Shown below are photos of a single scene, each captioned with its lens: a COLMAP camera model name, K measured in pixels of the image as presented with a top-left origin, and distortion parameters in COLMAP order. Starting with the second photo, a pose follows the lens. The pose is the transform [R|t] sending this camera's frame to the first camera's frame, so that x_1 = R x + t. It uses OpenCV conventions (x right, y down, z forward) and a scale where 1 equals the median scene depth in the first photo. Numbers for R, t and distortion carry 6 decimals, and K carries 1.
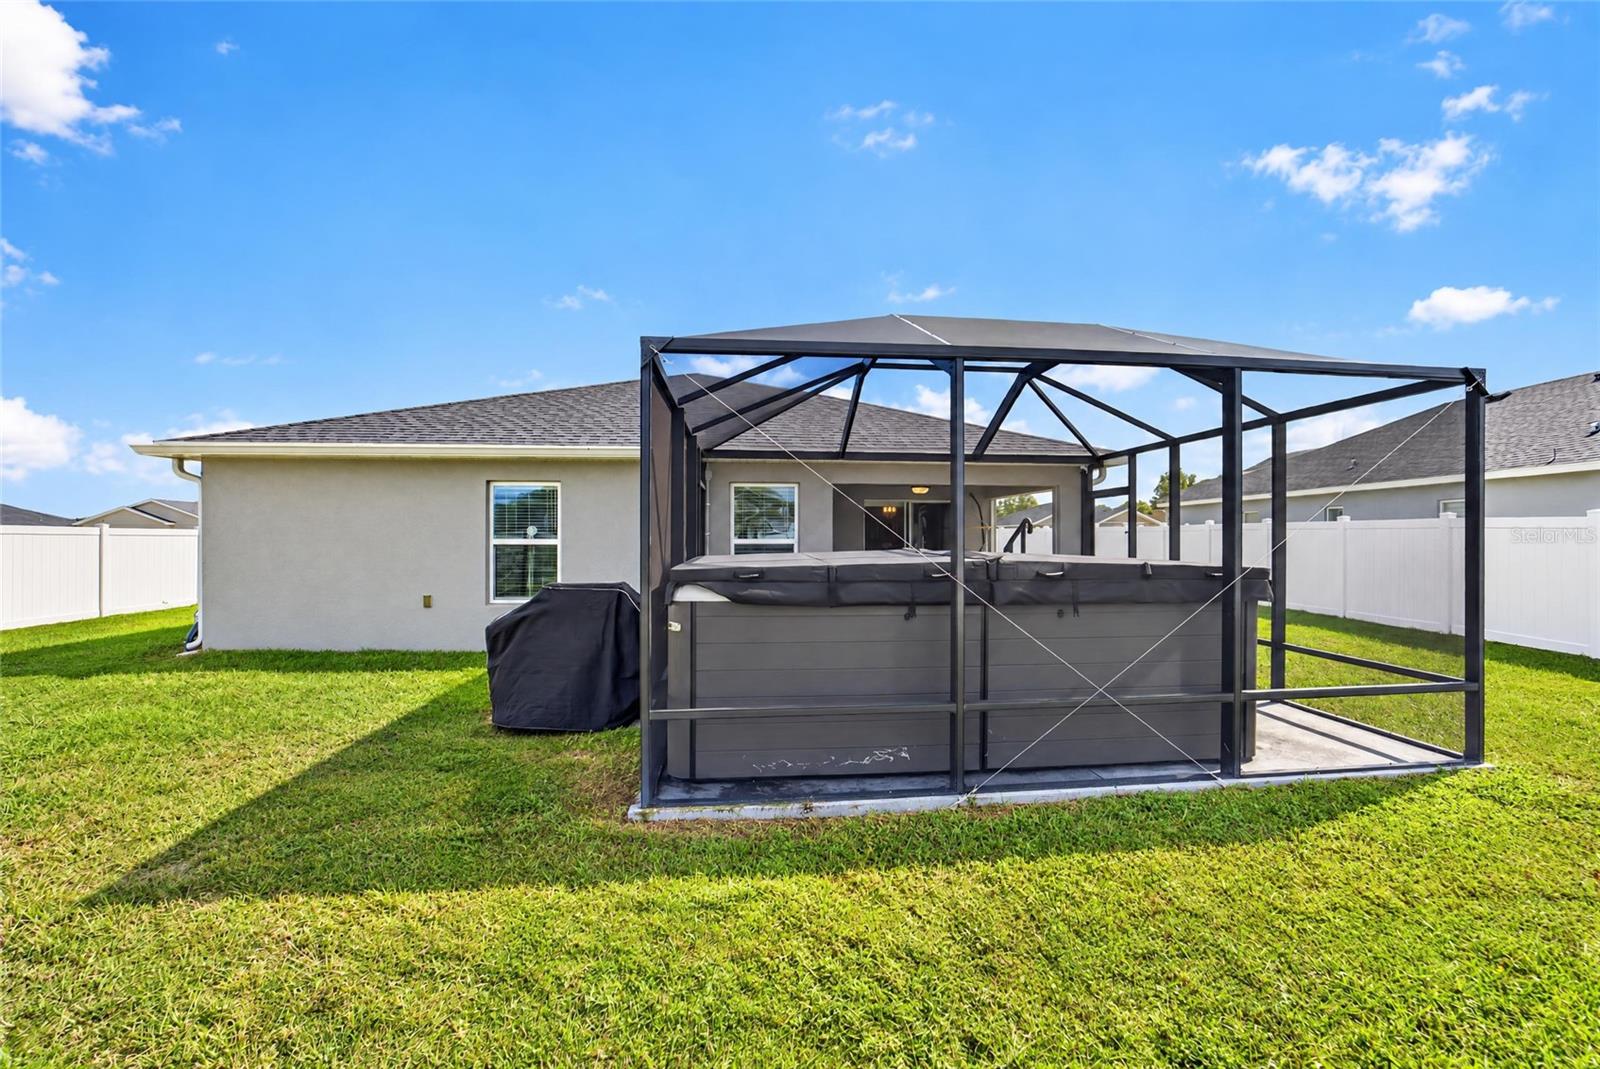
lens RADIAL K [[622.8, 0, 808.4], [0, 622.8, 535.8], [0, 0, 1]] dist [-0.030646, 0.002512]
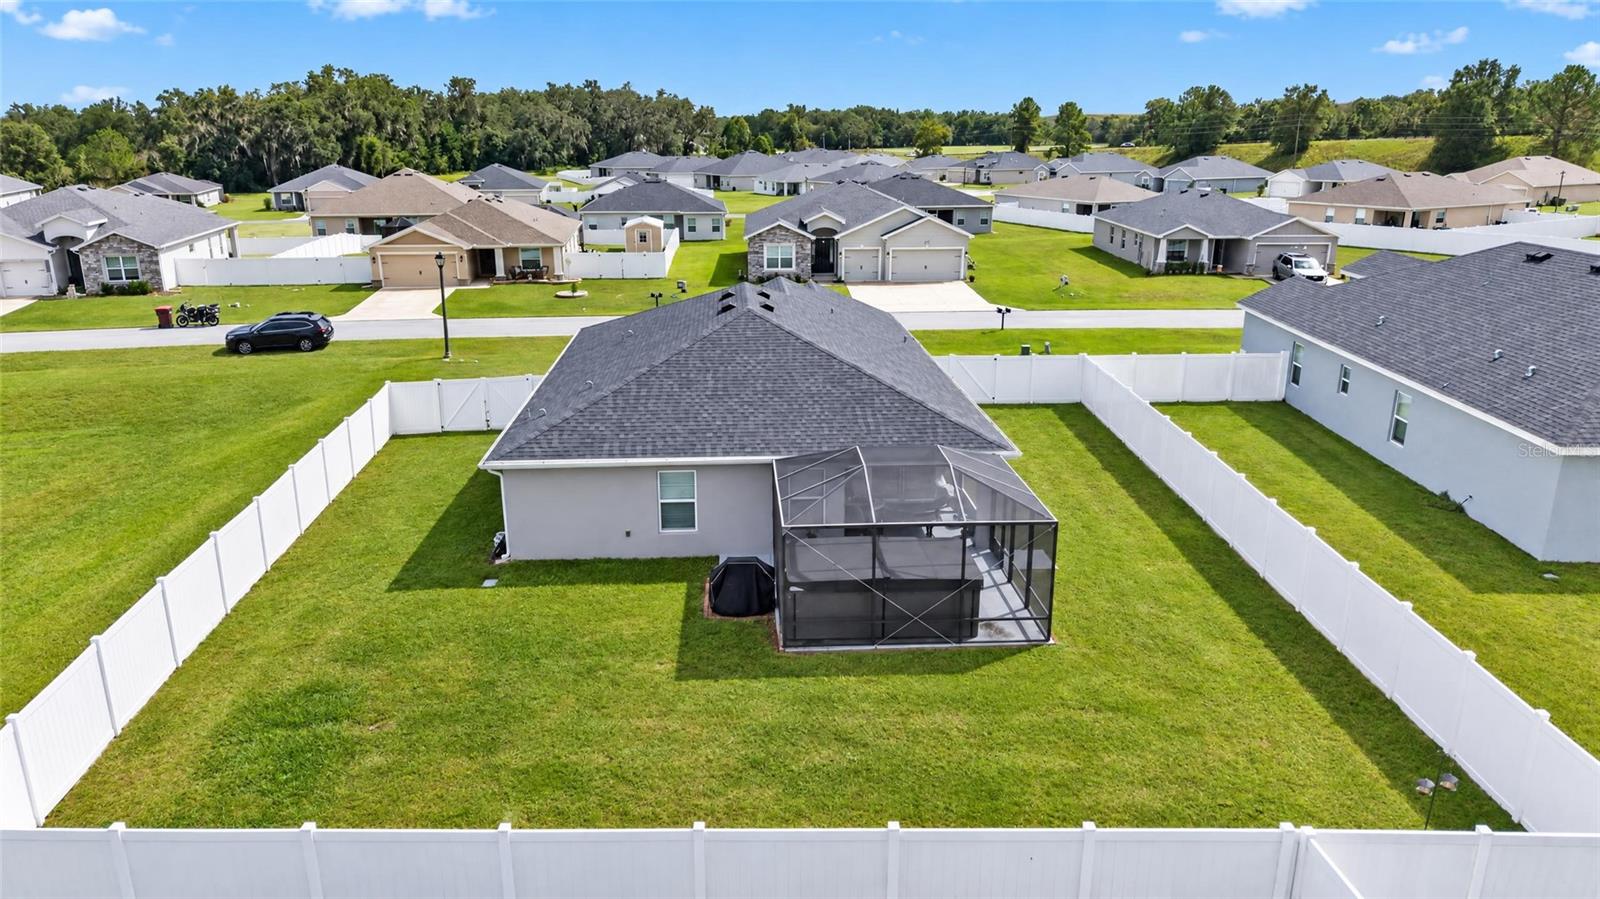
lens RADIAL K [[1074.9, 0, 800.0], [0, 1074.9, 458.7], [0, 0, 1]] dist [0.044490, -0.039352]
pose [[0.998870, 0.013714, -0.045501, 0.045723], [-0.000118, 0.958167, 0.286211, -1.060282], [0.047522, -0.285883, 0.957086, -2.061142]]
